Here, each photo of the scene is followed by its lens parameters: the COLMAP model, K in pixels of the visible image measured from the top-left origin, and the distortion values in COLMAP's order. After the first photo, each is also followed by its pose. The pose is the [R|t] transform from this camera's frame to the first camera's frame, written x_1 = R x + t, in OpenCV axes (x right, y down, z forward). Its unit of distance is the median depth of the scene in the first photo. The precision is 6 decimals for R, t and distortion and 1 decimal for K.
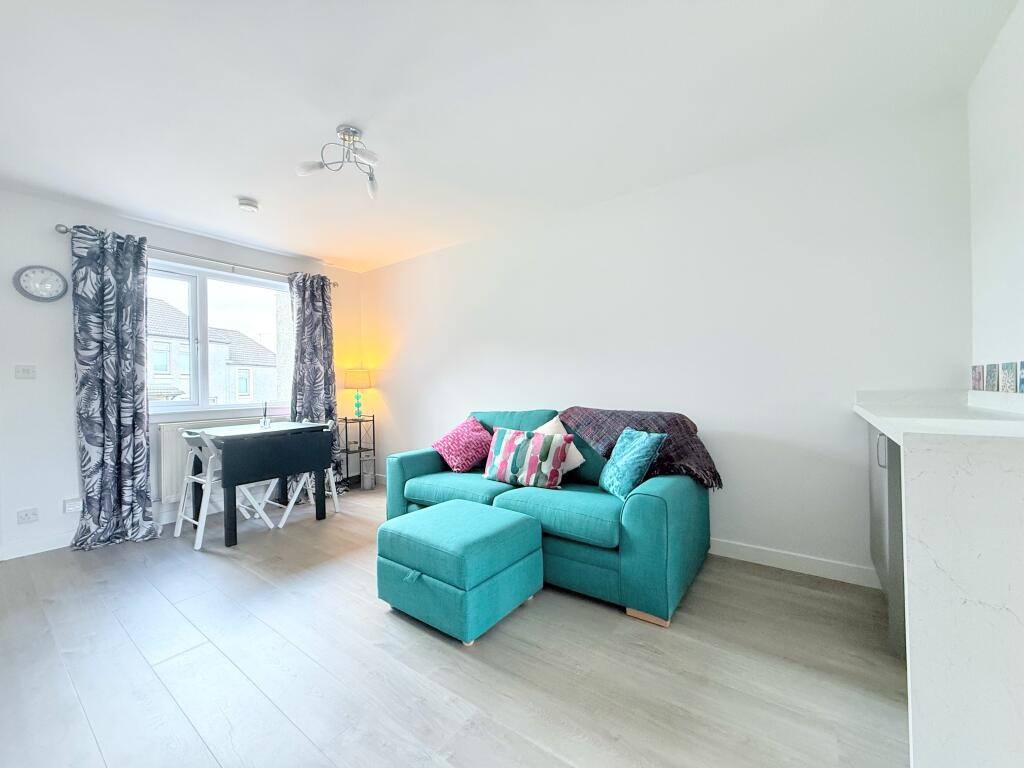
lens RADIAL K [[410.0, 0, 509.7], [0, 410.0, 384.9], [0, 0, 1]] dist [0.001314, 0.000355]
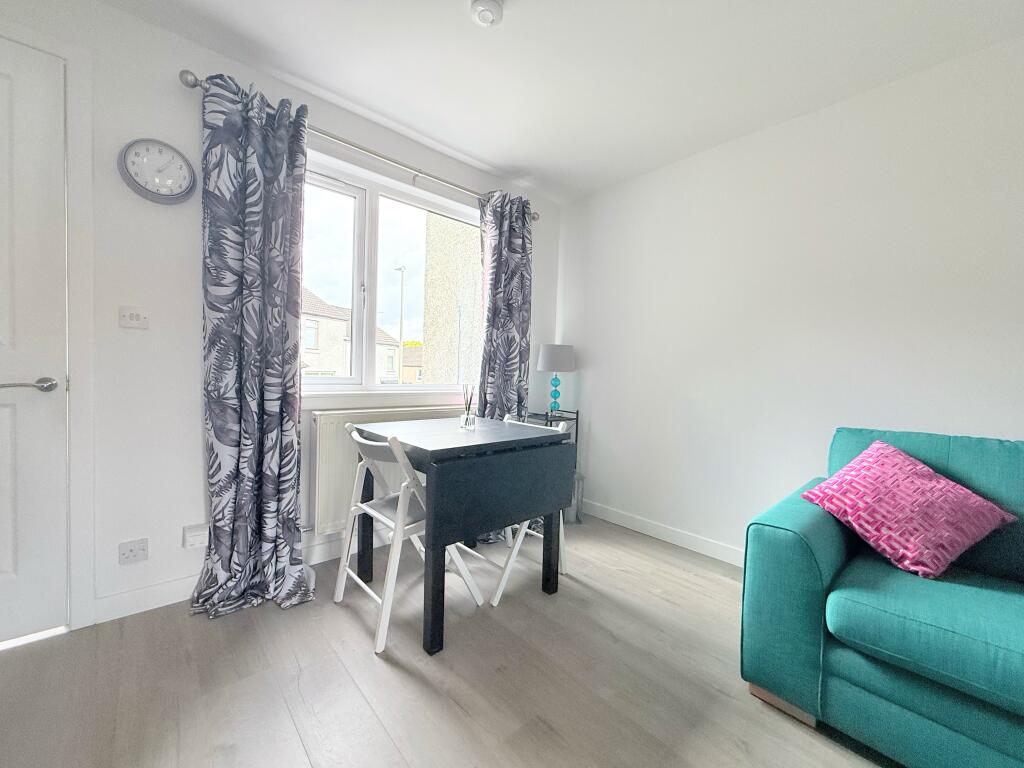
lens RADIAL K [[410.0, 0, 509.7], [0, 410.0, 384.9], [0, 0, 1]] dist [0.001314, 0.000355]
pose [[0.977770, 0.056184, -0.202013, -0.468309], [-0.049530, 0.998055, 0.037846, 0.015395], [0.203746, -0.026999, 0.978651, 0.477673]]
